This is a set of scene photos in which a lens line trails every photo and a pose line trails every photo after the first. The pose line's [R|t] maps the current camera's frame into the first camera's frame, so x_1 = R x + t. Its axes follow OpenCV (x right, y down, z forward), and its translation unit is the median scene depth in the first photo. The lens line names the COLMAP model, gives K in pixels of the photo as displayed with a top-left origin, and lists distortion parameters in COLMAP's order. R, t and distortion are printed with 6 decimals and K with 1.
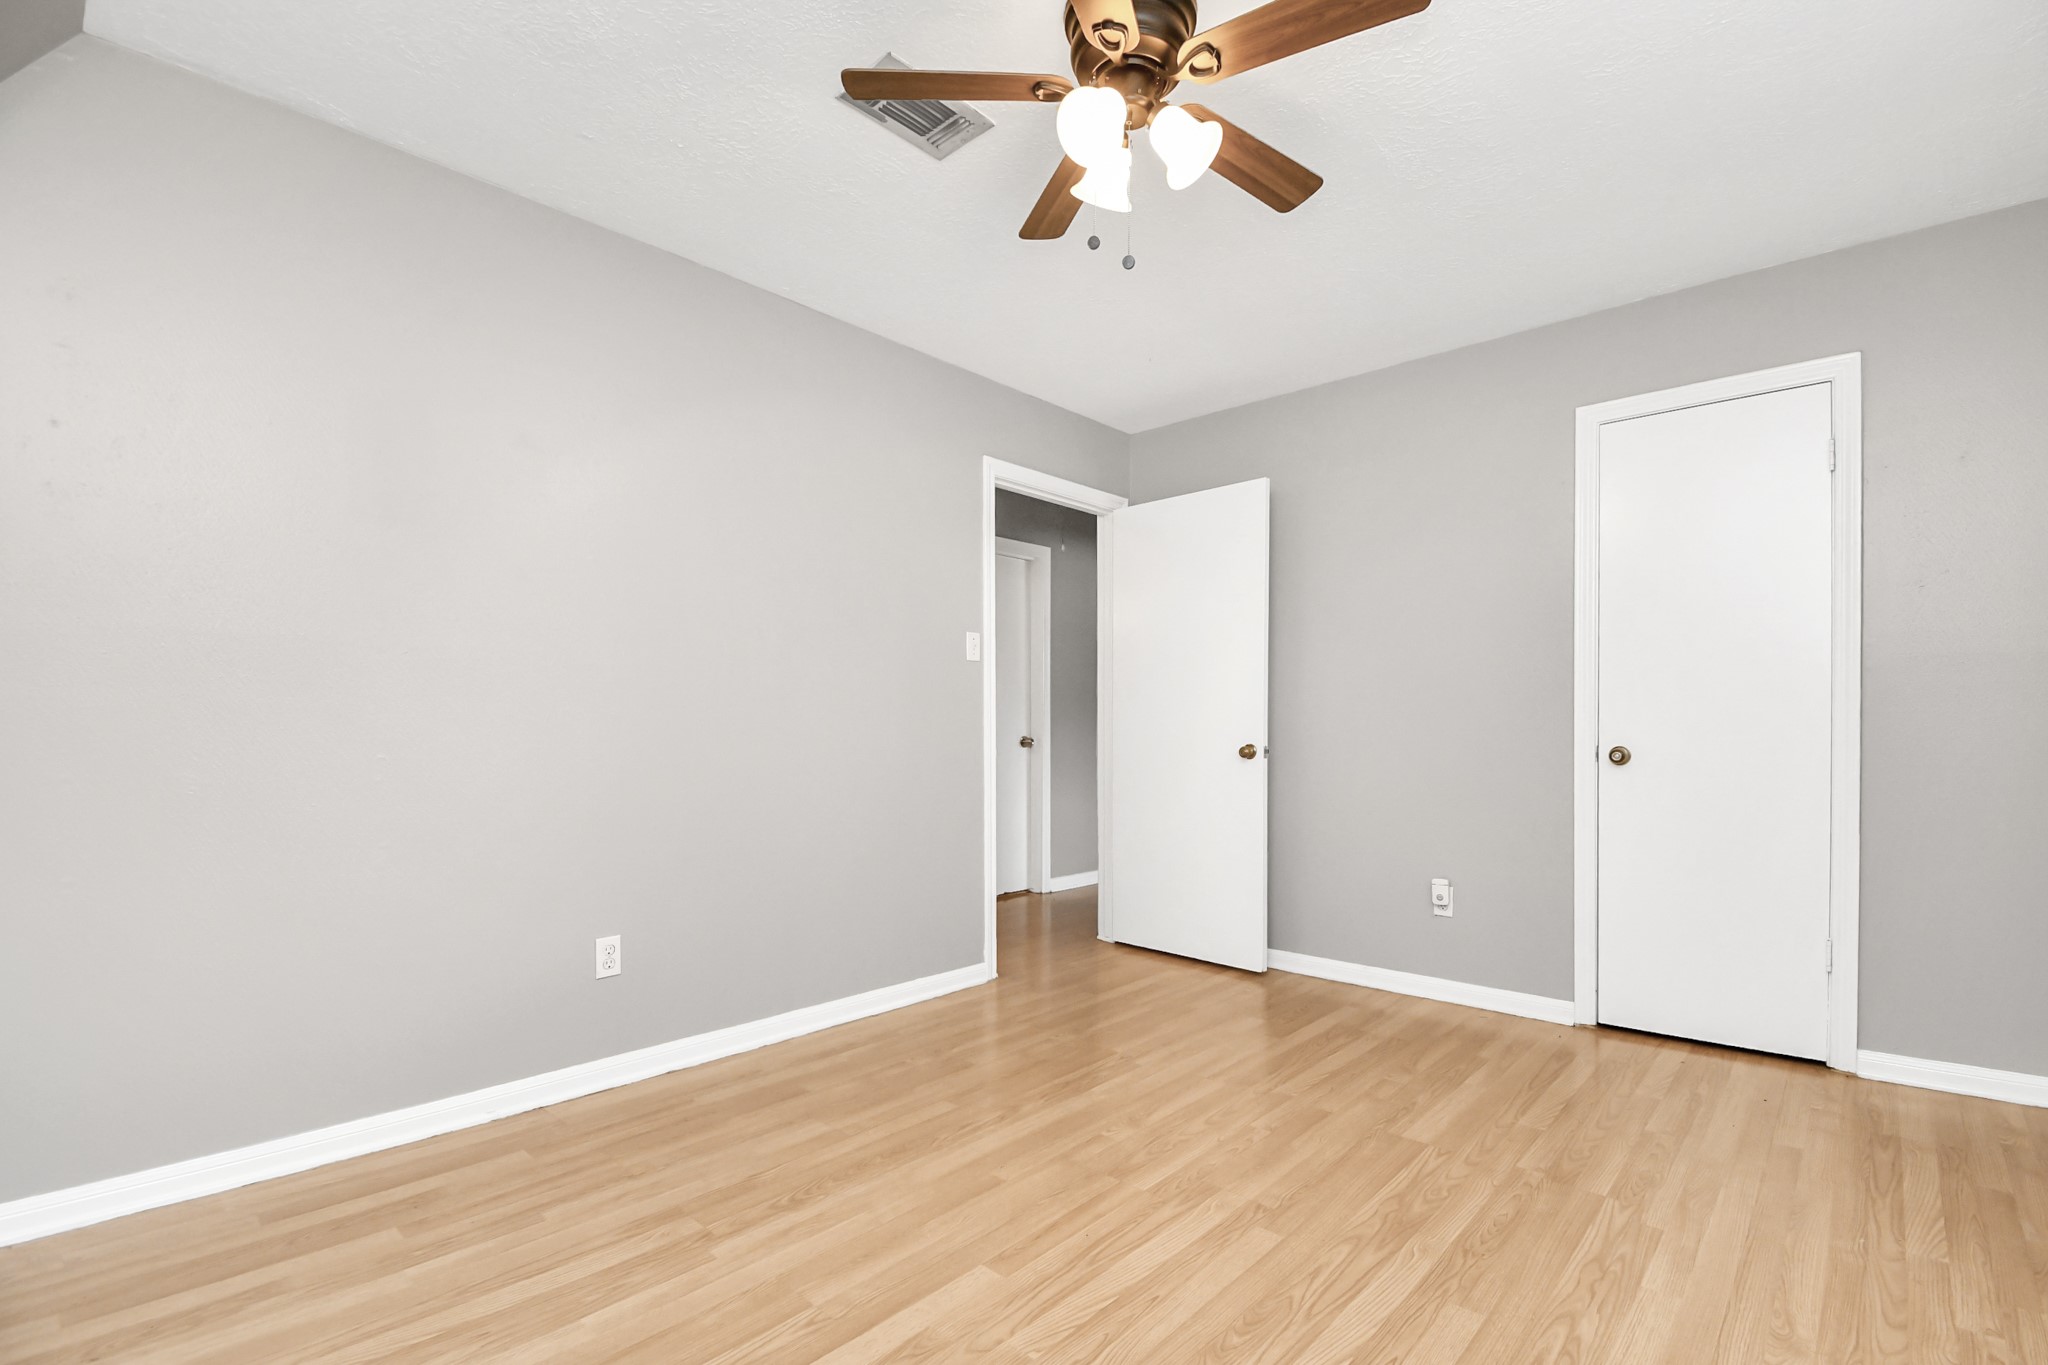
lens RADIAL K [[922.8, 0, 1068.5], [0, 922.8, 713.5], [0, 0, 1]] dist [0.020409, -0.023685]
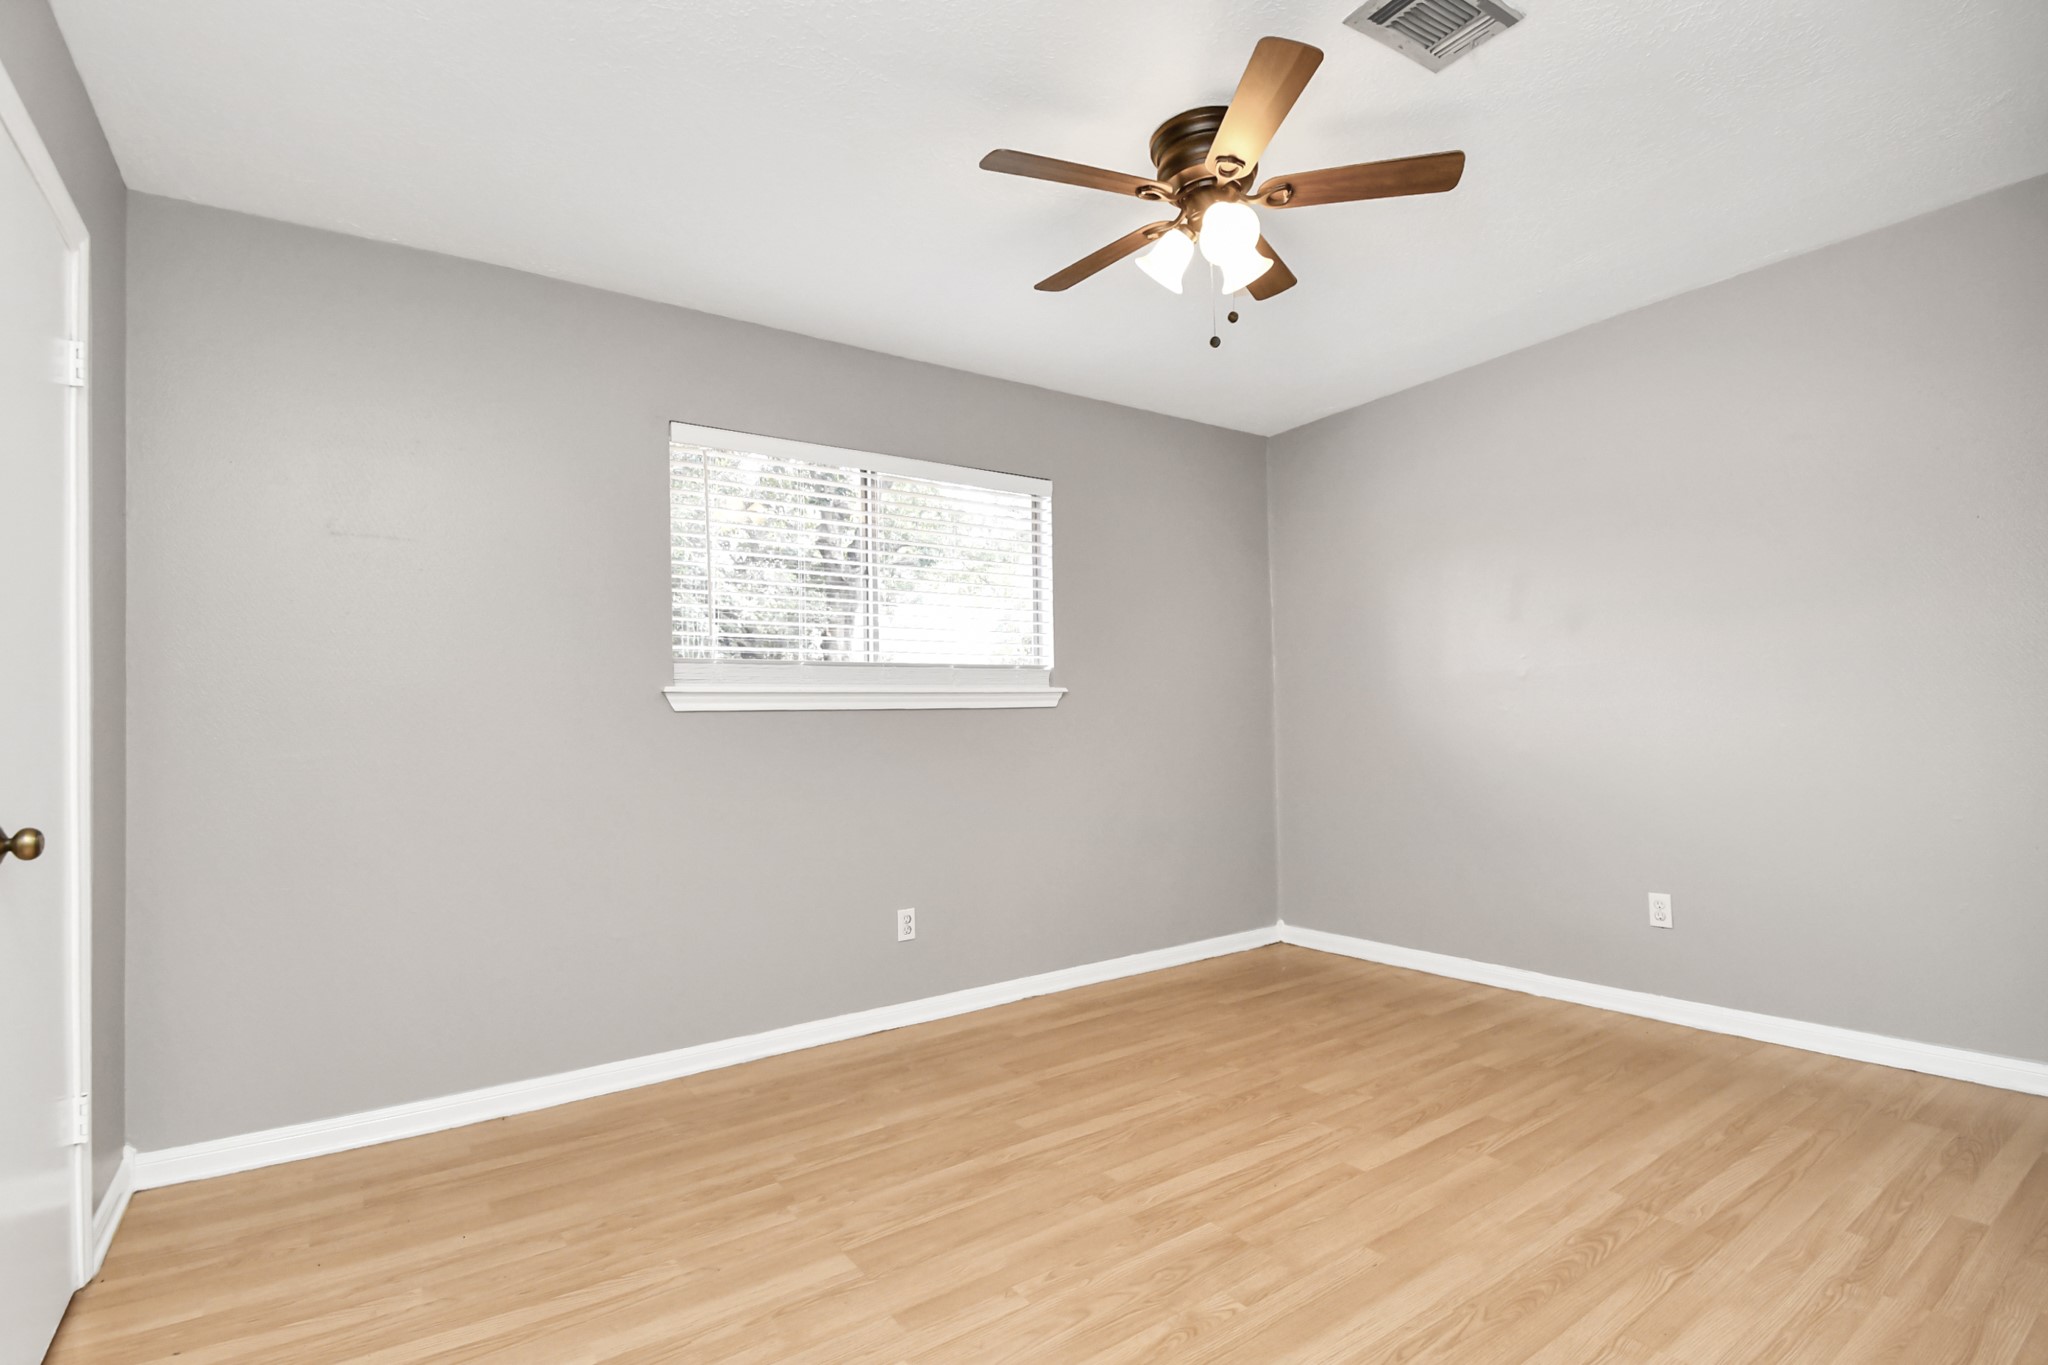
lens RADIAL K [[922.8, 0, 1068.5], [0, 922.8, 713.5], [0, 0, 1]] dist [0.020409, -0.023685]
pose [[-0.971703, 0.025930, 0.234780, -0.013839], [0.020971, 0.999502, -0.023592, 0.012201], [-0.235275, -0.018001, -0.971762, 2.047022]]
